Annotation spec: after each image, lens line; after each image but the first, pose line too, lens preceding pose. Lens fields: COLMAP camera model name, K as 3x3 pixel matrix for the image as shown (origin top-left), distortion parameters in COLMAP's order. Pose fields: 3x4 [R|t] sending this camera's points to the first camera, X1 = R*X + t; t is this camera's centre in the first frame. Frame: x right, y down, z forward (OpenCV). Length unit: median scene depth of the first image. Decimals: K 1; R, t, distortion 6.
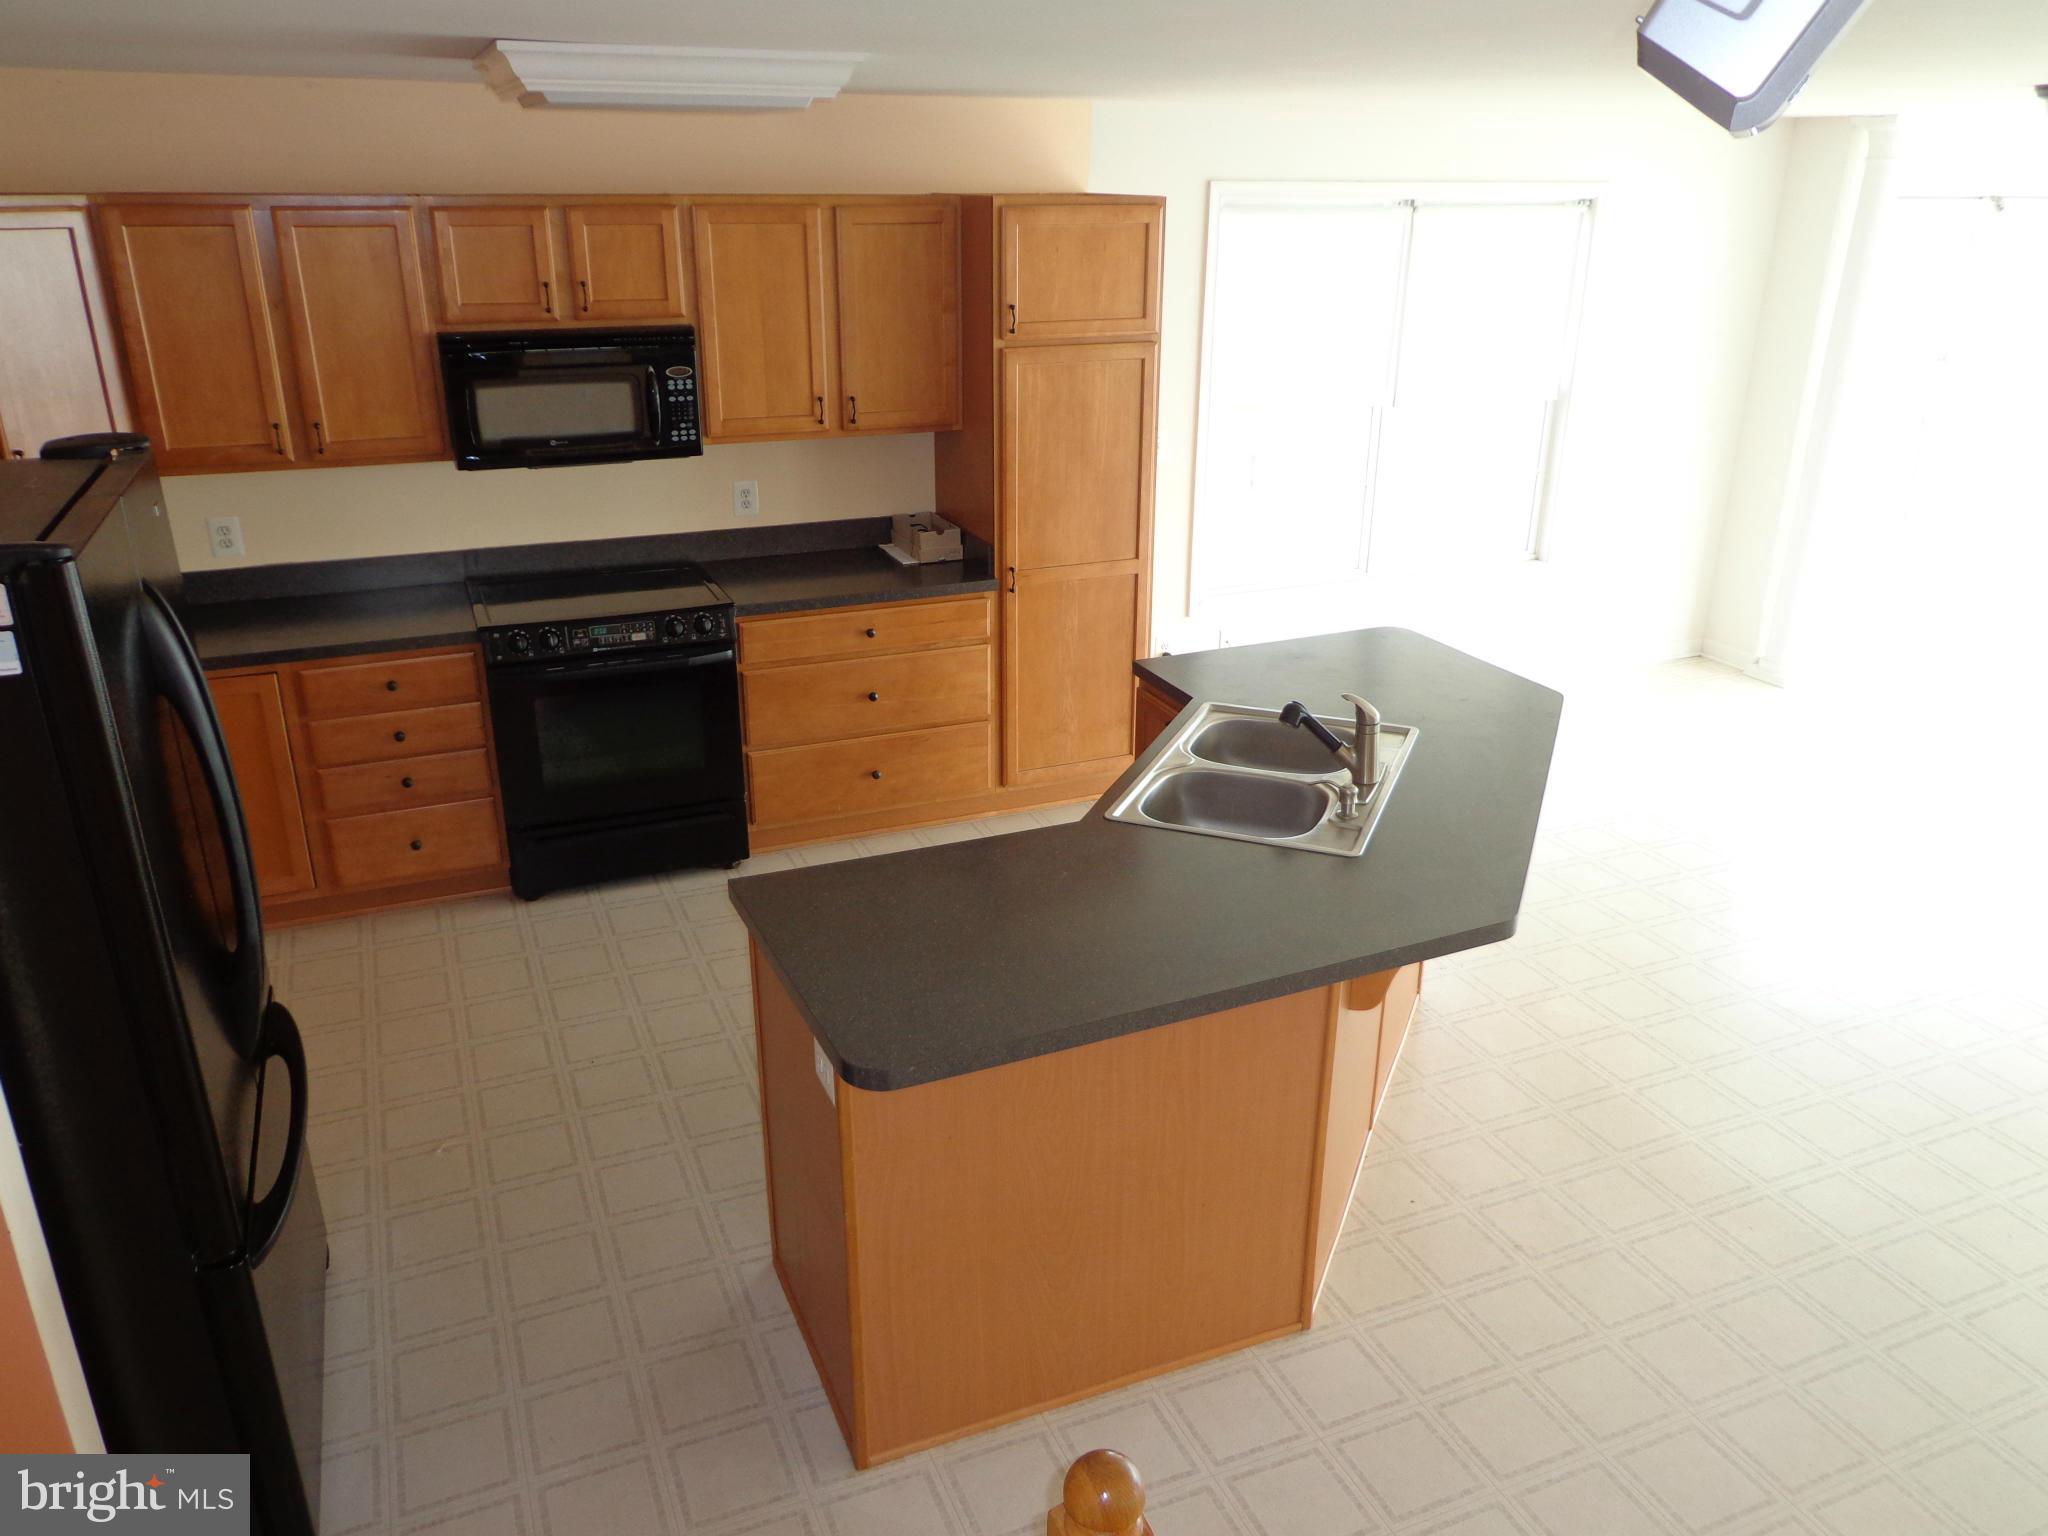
lens RADIAL K [[1500.4, 0, 1029.3], [0, 1500.4, 760.5], [0, 0, 1]] dist [-0.022184, 0.039801]
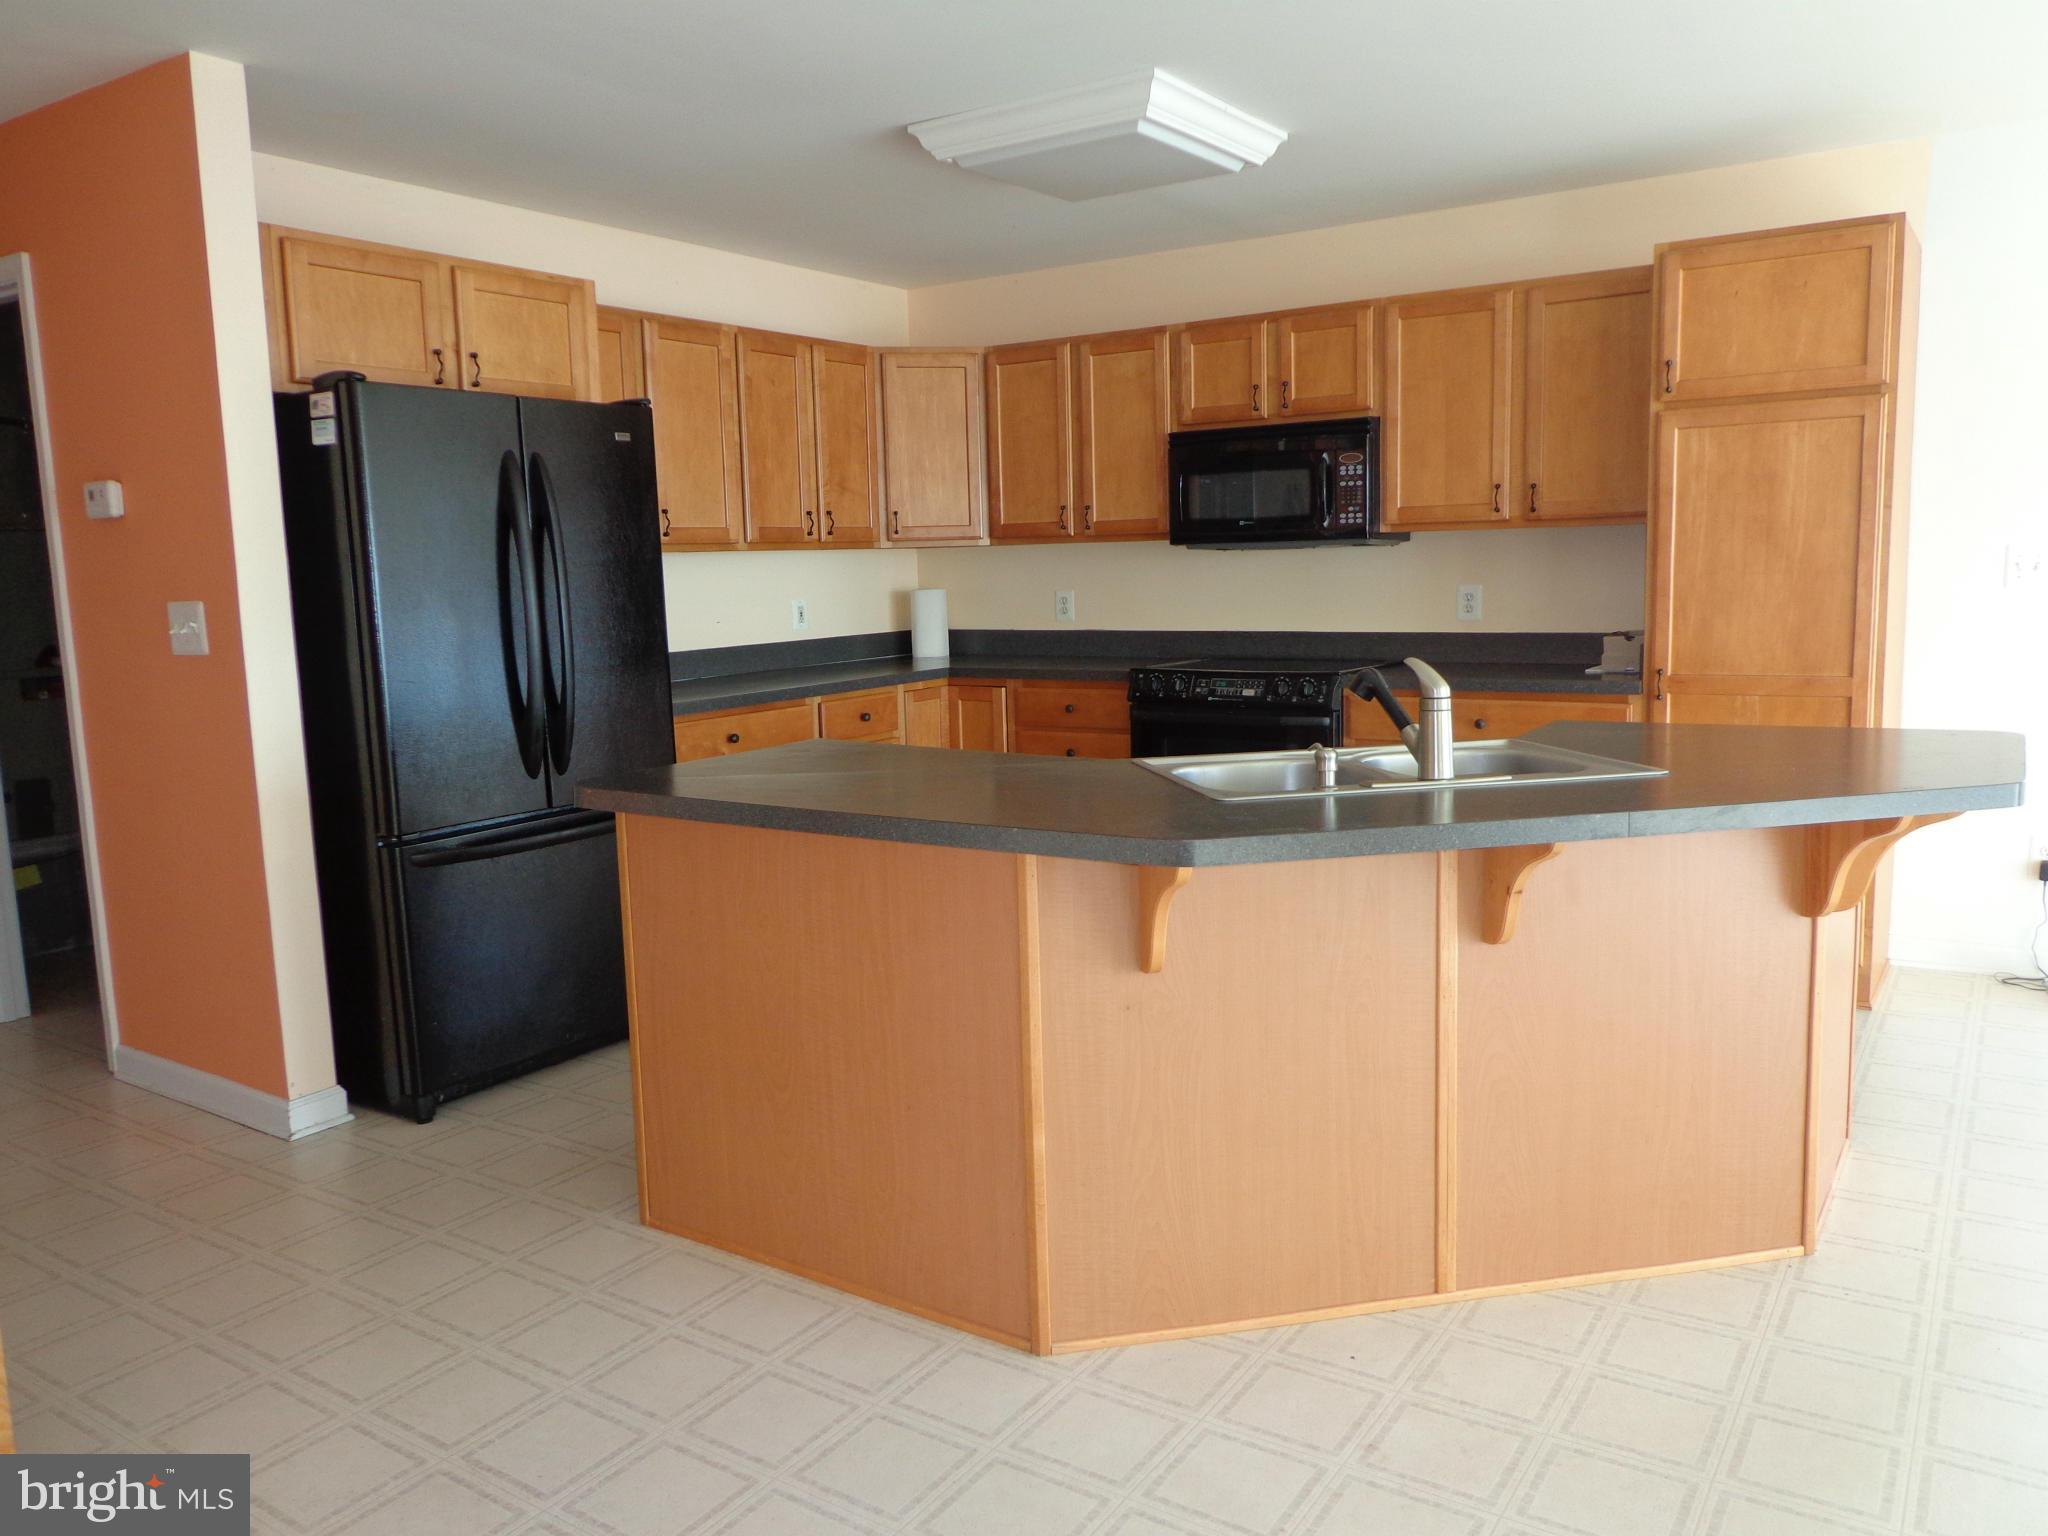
lens RADIAL K [[1500.4, 0, 1029.3], [0, 1500.4, 760.5], [0, 0, 1]] dist [-0.022184, 0.039801]
pose [[0.547797, 0.088962, -0.831868, 0.534046], [-0.274361, 0.958444, -0.078172, 0.087875], [0.790344, 0.271055, 0.549441, 0.300280]]
